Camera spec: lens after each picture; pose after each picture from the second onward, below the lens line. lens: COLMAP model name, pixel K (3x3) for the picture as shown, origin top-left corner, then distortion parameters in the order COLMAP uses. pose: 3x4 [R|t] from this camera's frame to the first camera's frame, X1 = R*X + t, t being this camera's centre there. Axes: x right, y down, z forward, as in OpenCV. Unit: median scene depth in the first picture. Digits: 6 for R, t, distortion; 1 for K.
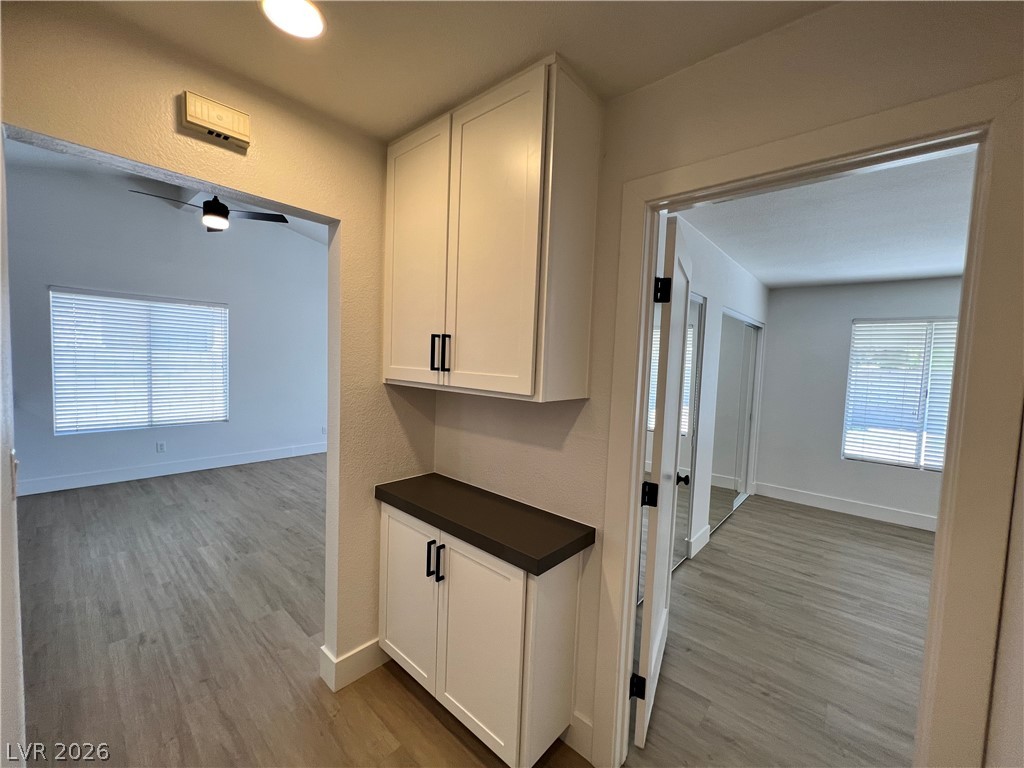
lens RADIAL K [[411.2, 0, 512.0], [0, 411.2, 384.0], [0, 0, 1]] dist [0.002248, 0.000293]
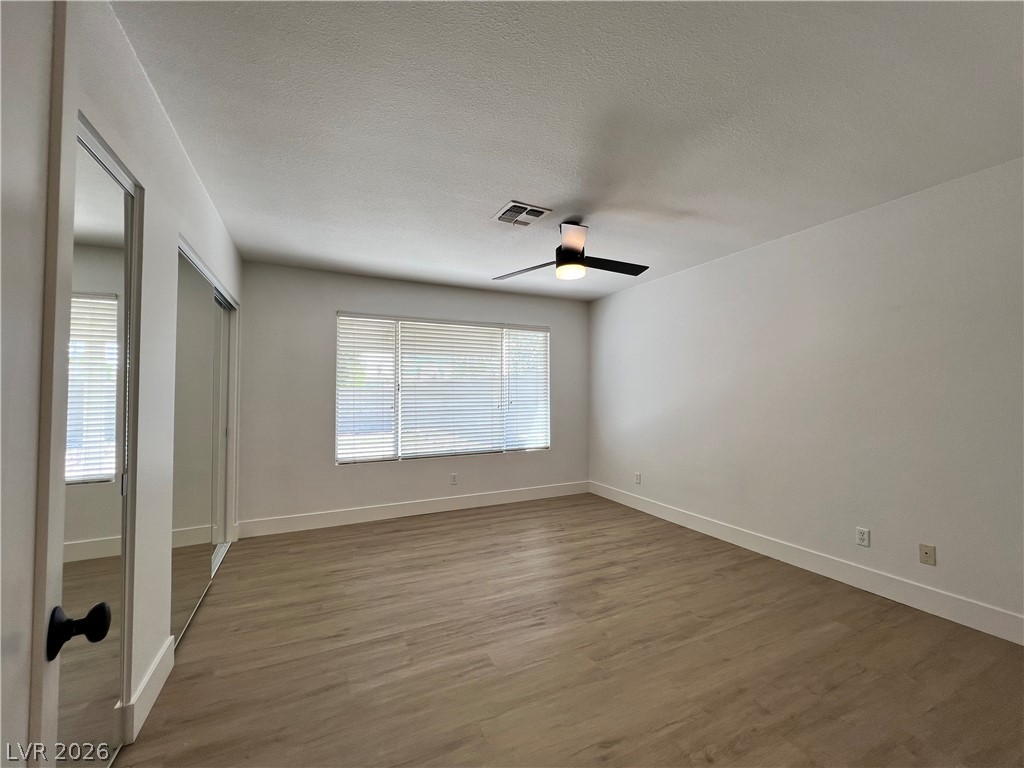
lens RADIAL K [[411.2, 0, 512.0], [0, 411.2, 384.0], [0, 0, 1]] dist [0.002248, 0.000293]
pose [[0.390379, -0.015590, 0.920522, 0.139325], [0.069296, 0.997518, -0.012493, 0.046310], [-0.918043, 0.068665, 0.390491, 0.309881]]
